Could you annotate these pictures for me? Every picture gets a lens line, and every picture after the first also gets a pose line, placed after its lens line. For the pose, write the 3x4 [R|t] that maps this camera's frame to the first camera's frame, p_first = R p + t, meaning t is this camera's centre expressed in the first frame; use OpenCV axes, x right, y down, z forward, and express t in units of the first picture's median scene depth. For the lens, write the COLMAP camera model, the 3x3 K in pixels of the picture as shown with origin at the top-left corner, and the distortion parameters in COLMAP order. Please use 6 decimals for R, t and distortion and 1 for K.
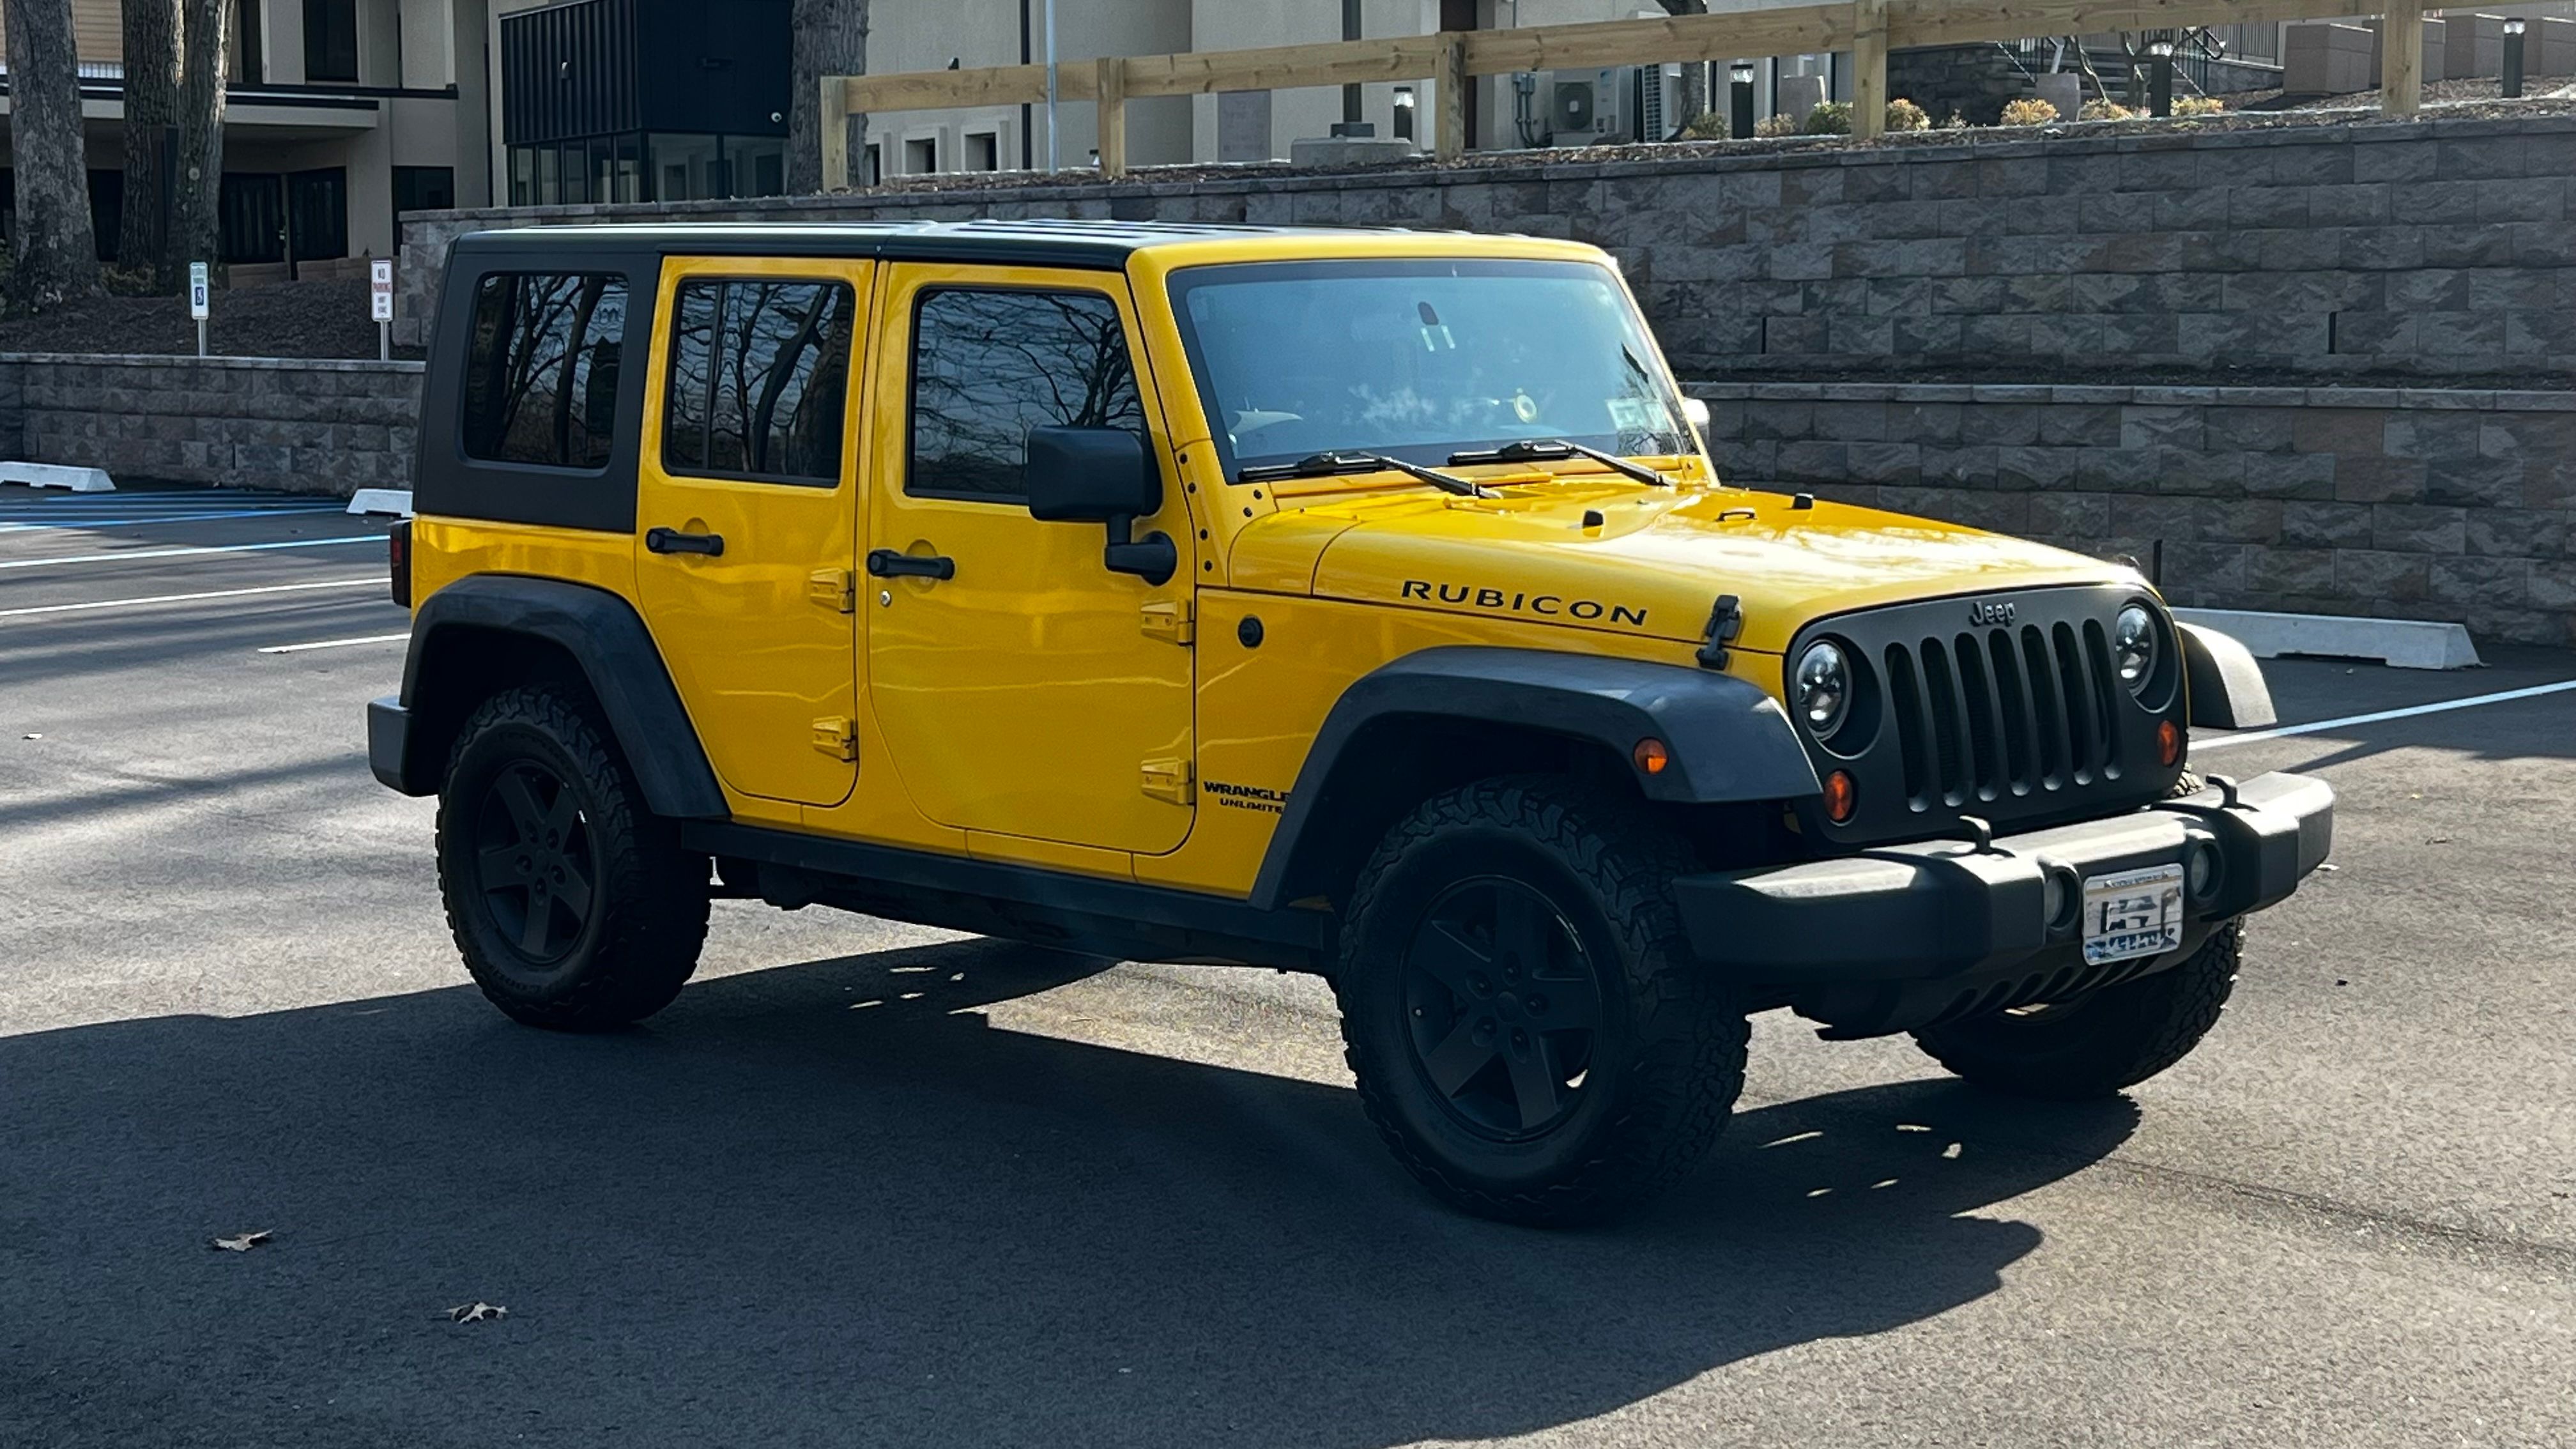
lens RADIAL K [[3943.8, 0, 1248.9], [0, 3943.8, 735.4], [0, 0, 1]] dist [0.265716, -1.057681]
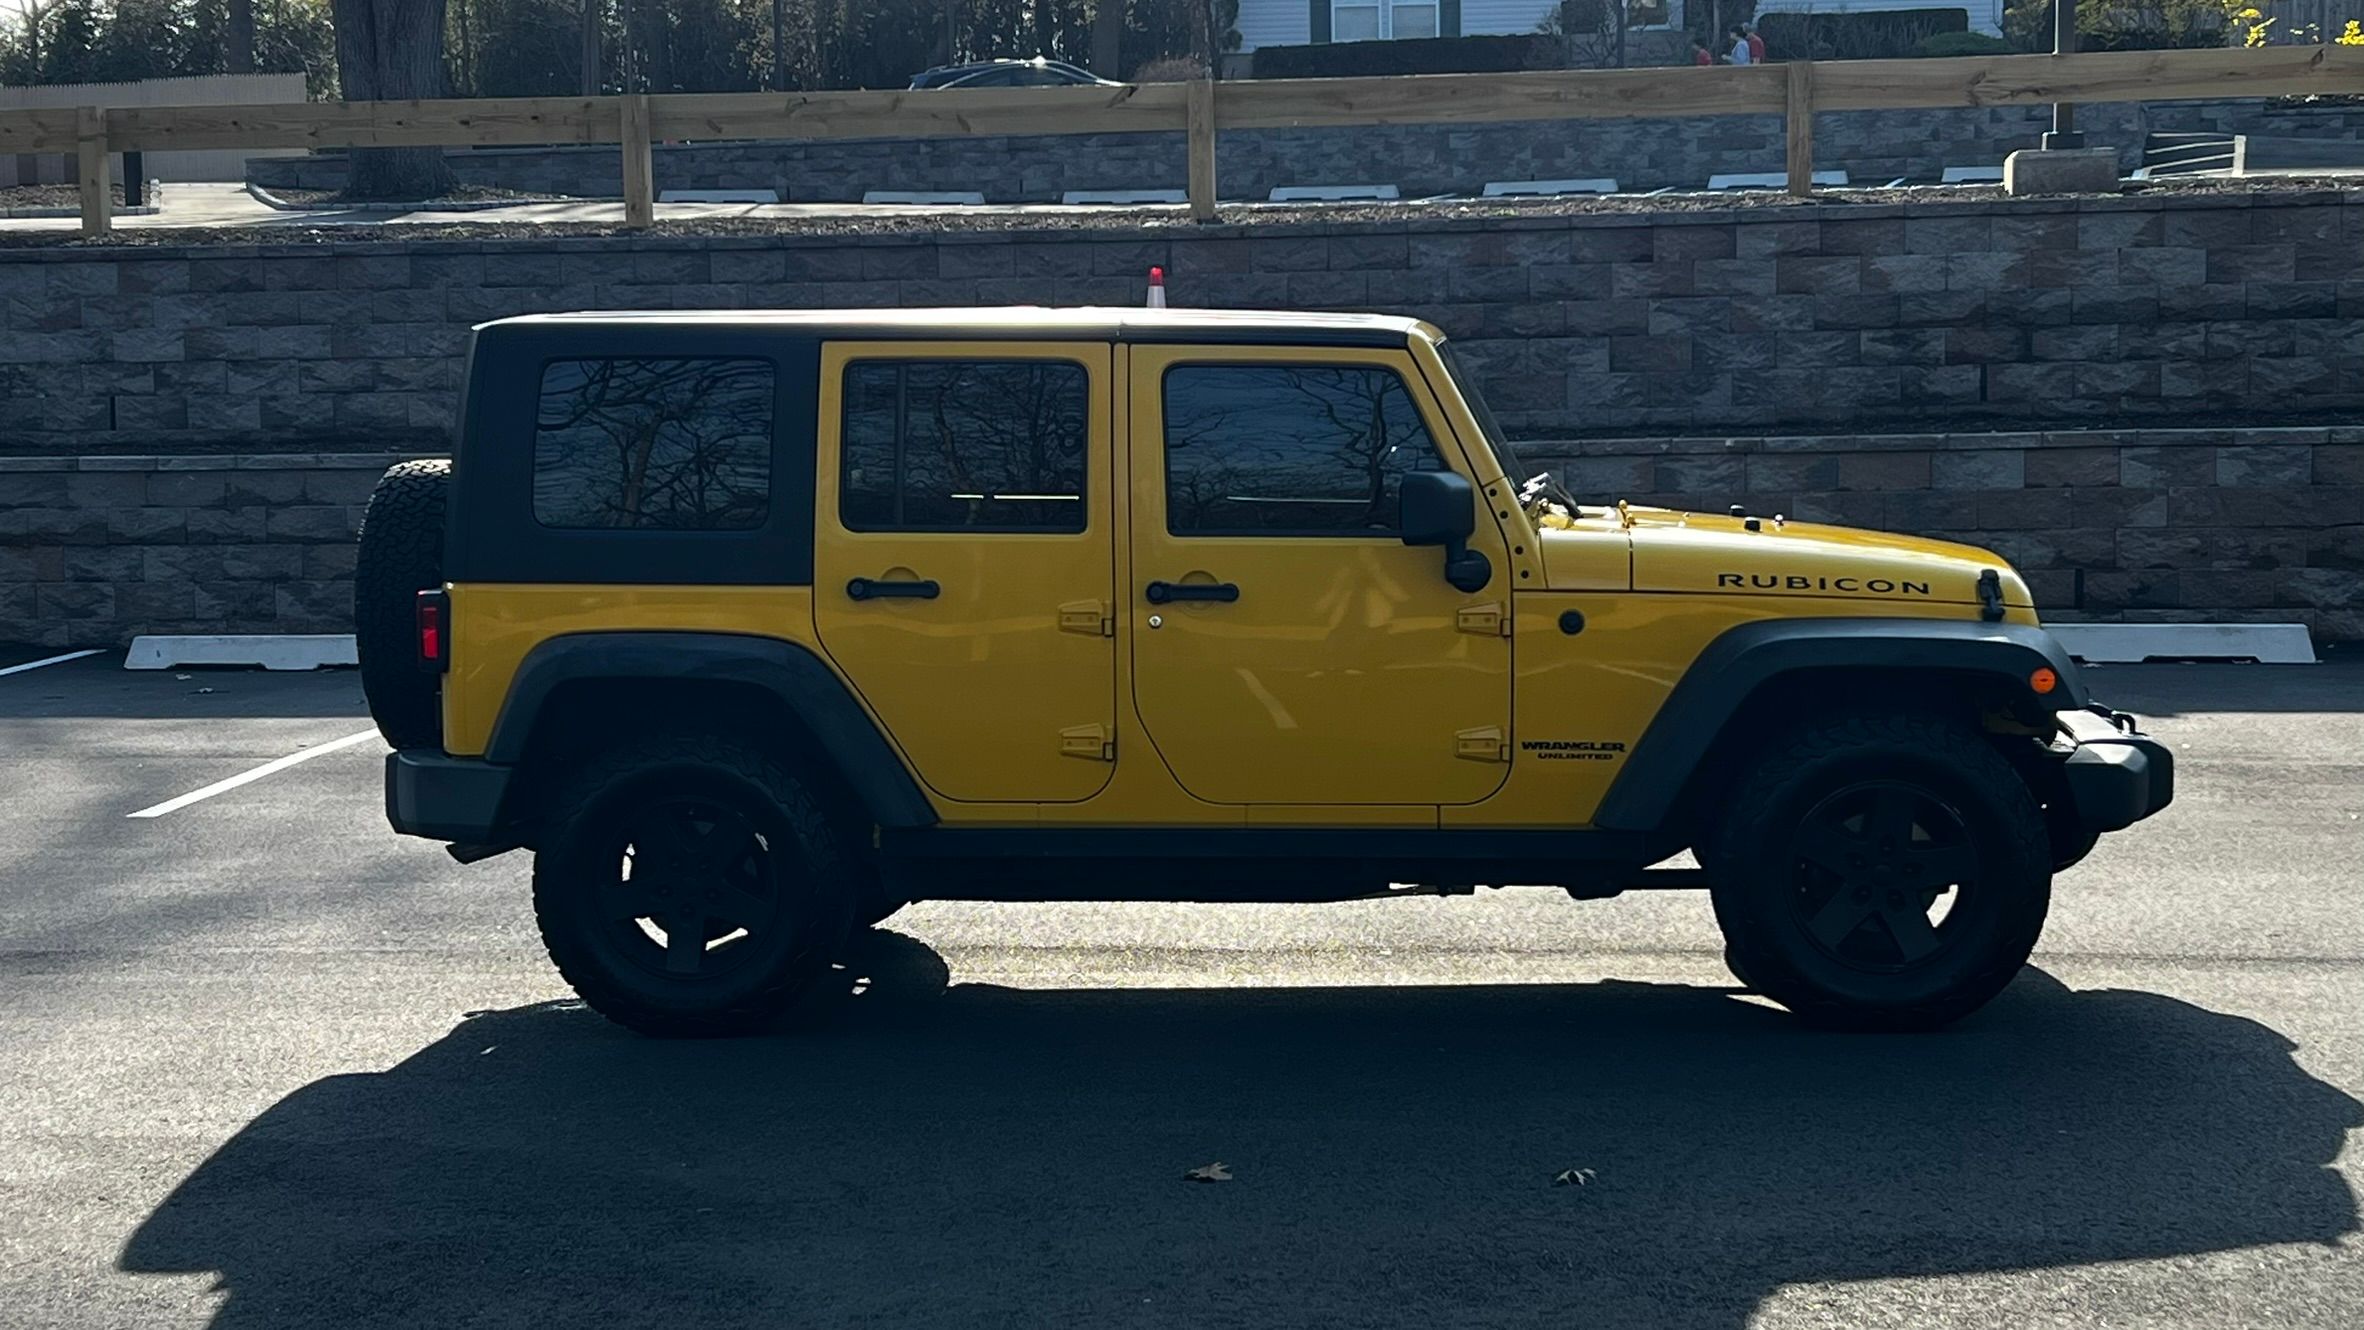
lens RADIAL K [[3619.3, 0, 1146.1], [0, 3619.3, 675.0], [0, 0, 1]] dist [0.265716, -1.057681]
pose [[0.773639, -0.063443, 0.630443, -0.304875], [0.081889, 0.996641, -0.000196, -0.007112], [-0.628313, 0.051778, 0.776236, 0.055835]]
